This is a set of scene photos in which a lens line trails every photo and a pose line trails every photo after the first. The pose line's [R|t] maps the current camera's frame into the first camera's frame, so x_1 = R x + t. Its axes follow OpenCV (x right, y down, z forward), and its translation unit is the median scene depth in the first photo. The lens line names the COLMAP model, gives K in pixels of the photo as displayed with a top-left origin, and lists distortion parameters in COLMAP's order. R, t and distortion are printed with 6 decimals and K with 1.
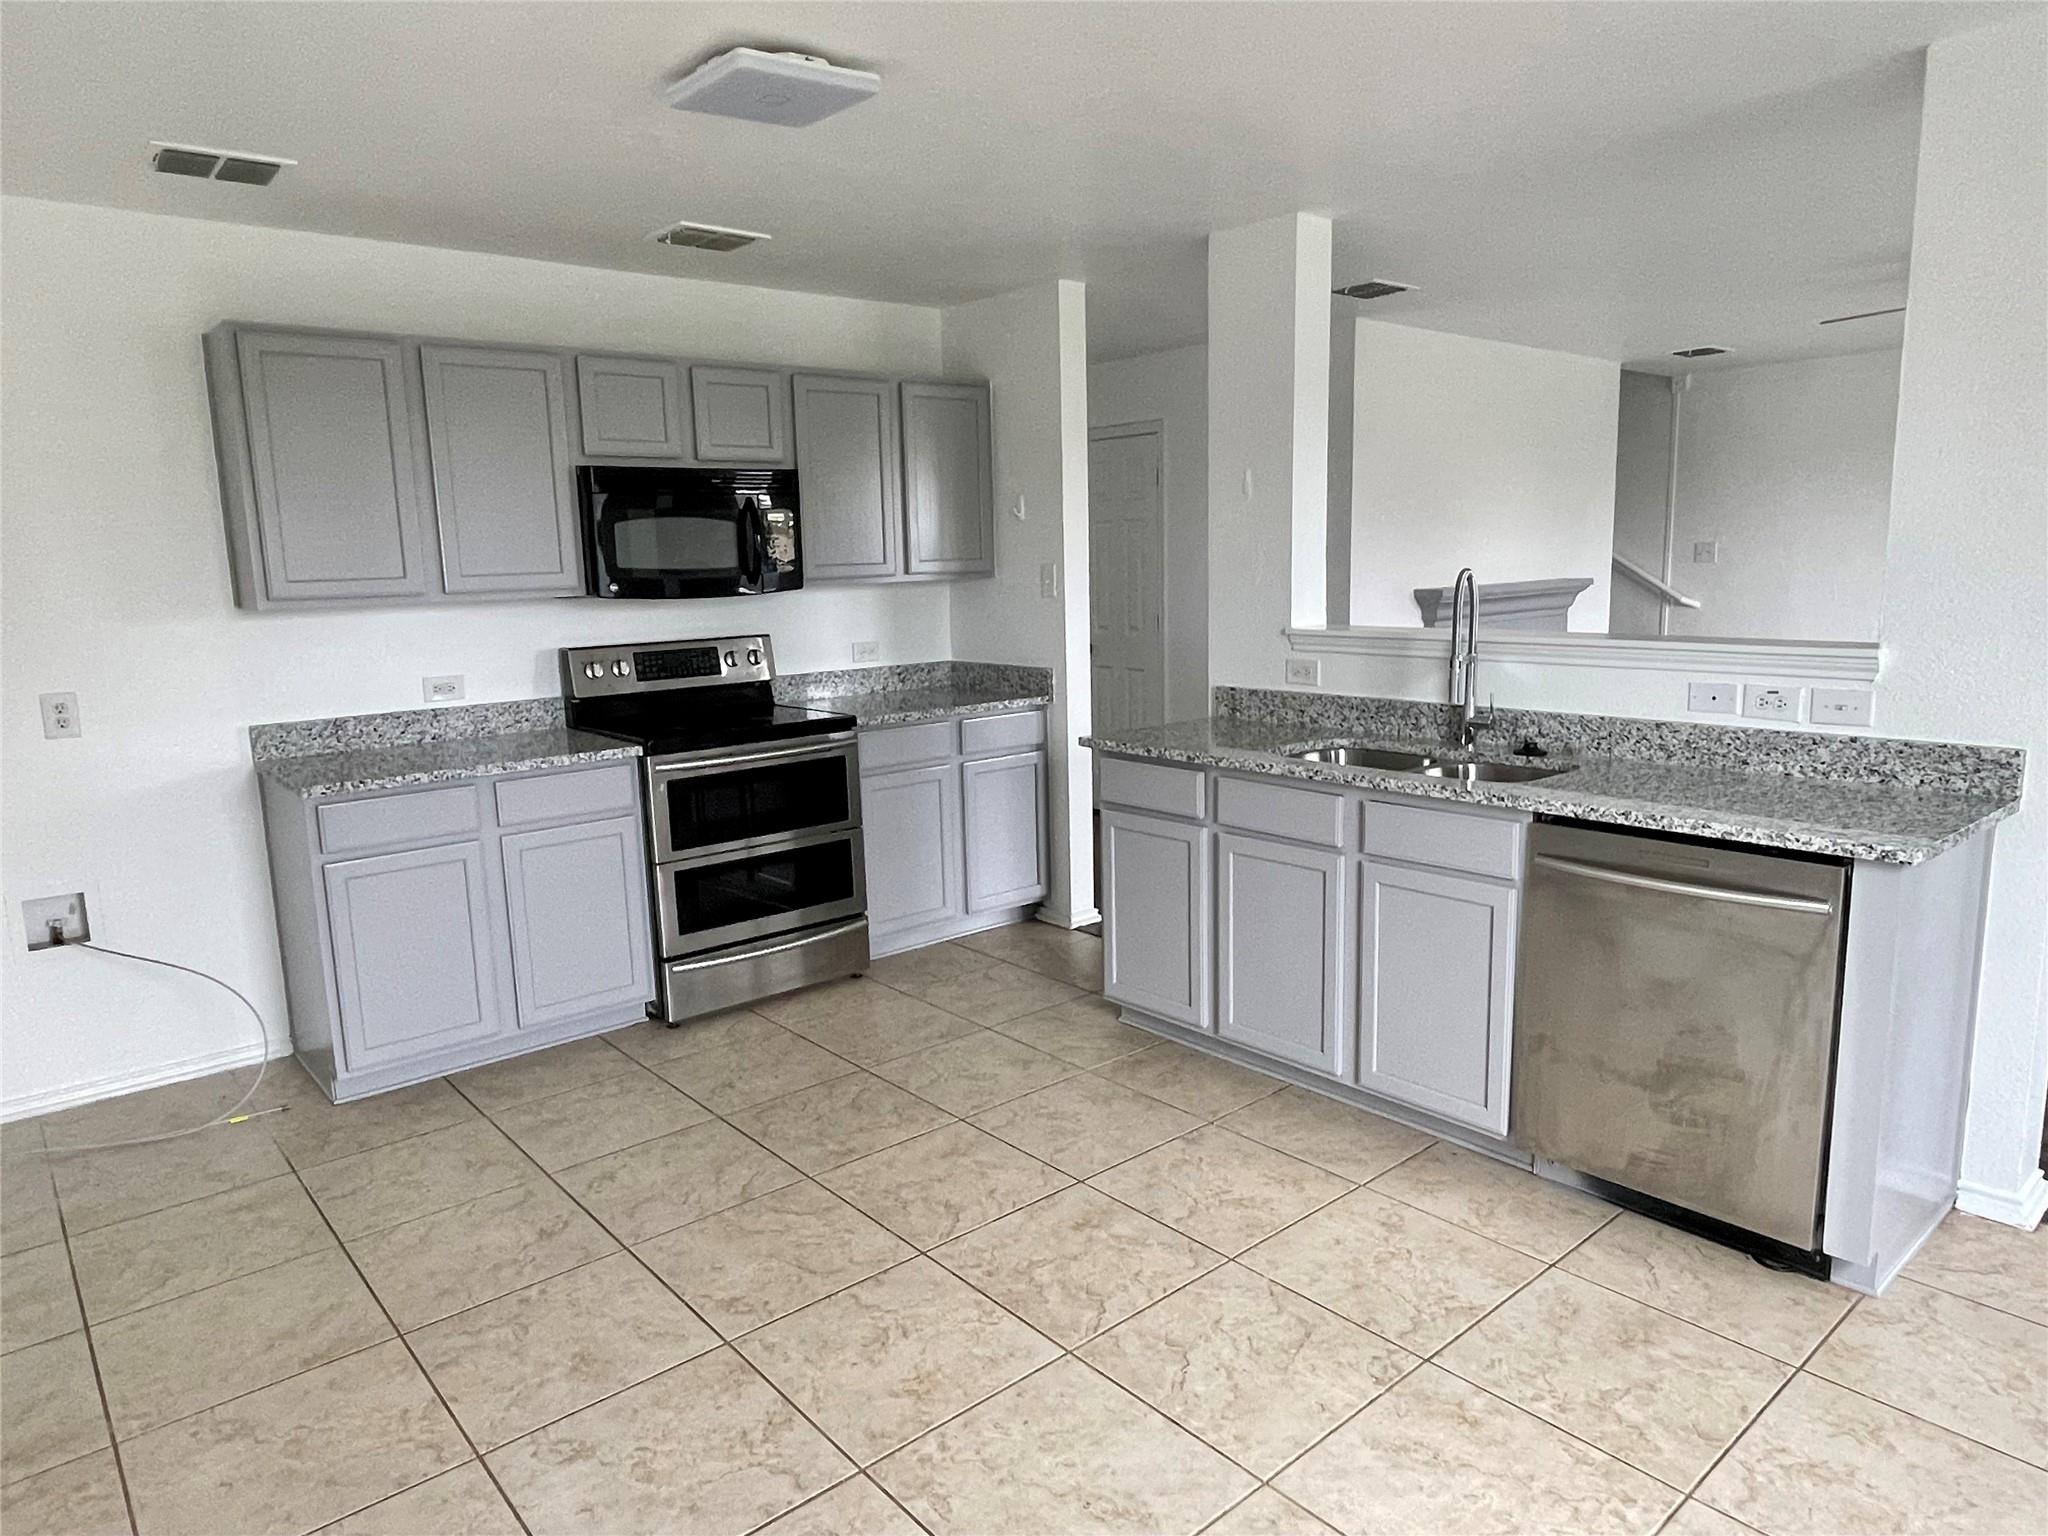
lens RADIAL K [[1273.7, 0, 1026.2], [0, 1273.7, 768.4], [0, 0, 1]] dist [-0.003674, -0.001160]
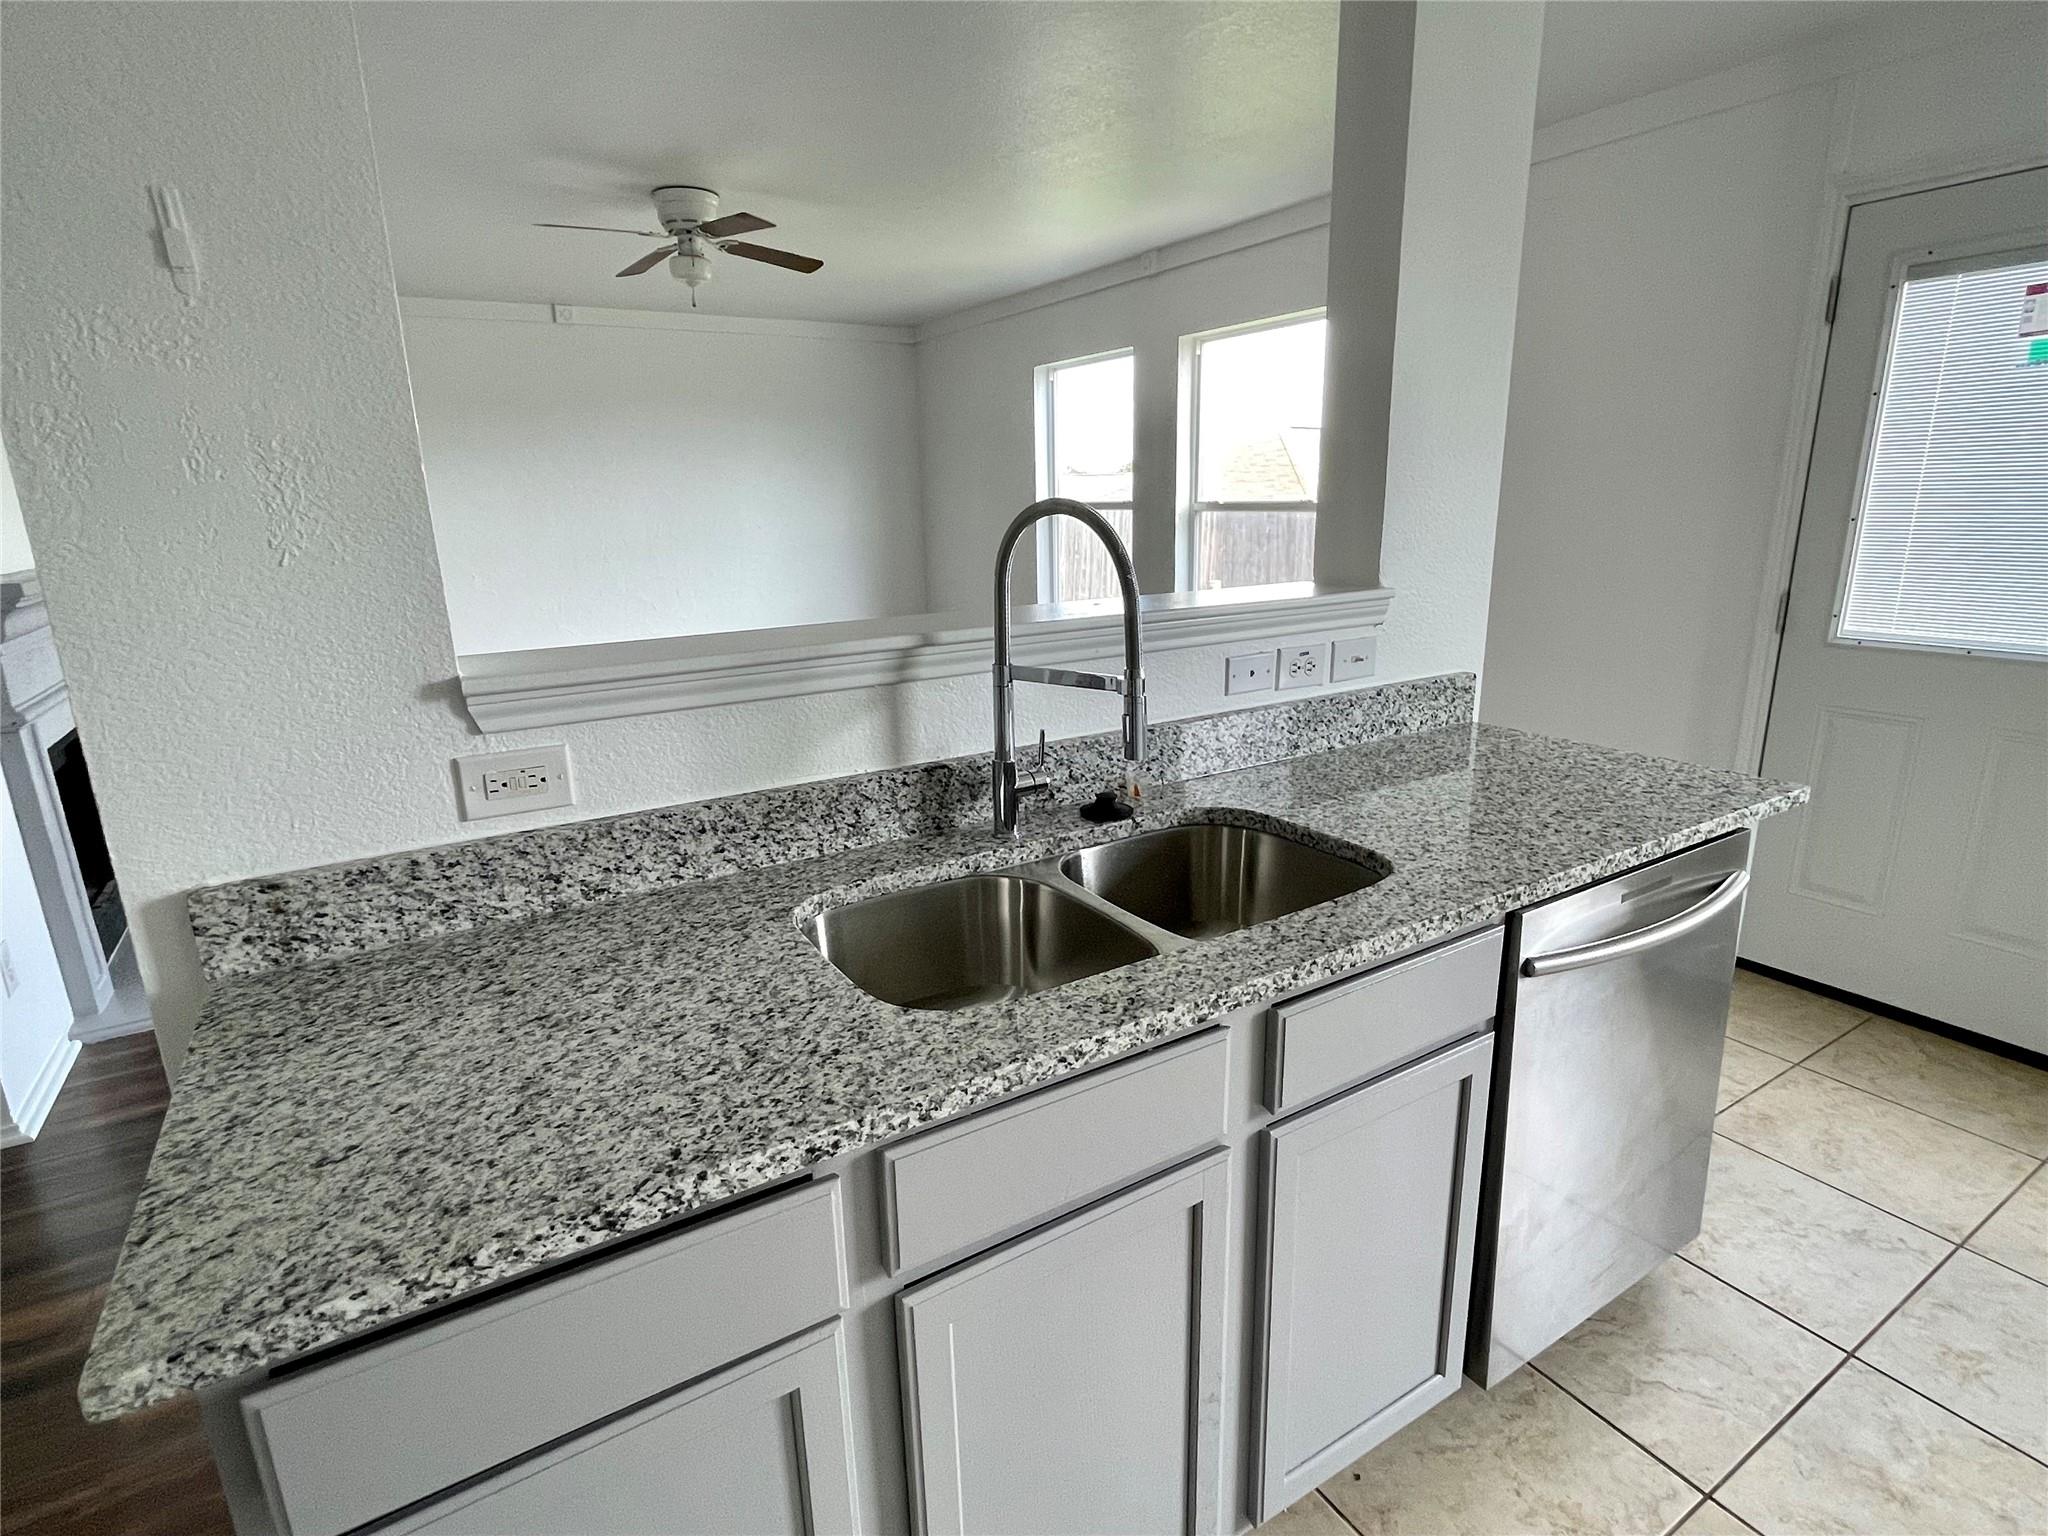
lens RADIAL K [[1042.1, 0, 1027.7], [0, 1042.1, 768.8], [0, 0, 1]] dist [0.001308, 0.000028]
pose [[0.144848, -0.234127, 0.961355, -0.073377], [0.180015, 0.961622, 0.207069, -0.132924], [-0.972941, 0.143064, 0.181435, 0.896923]]
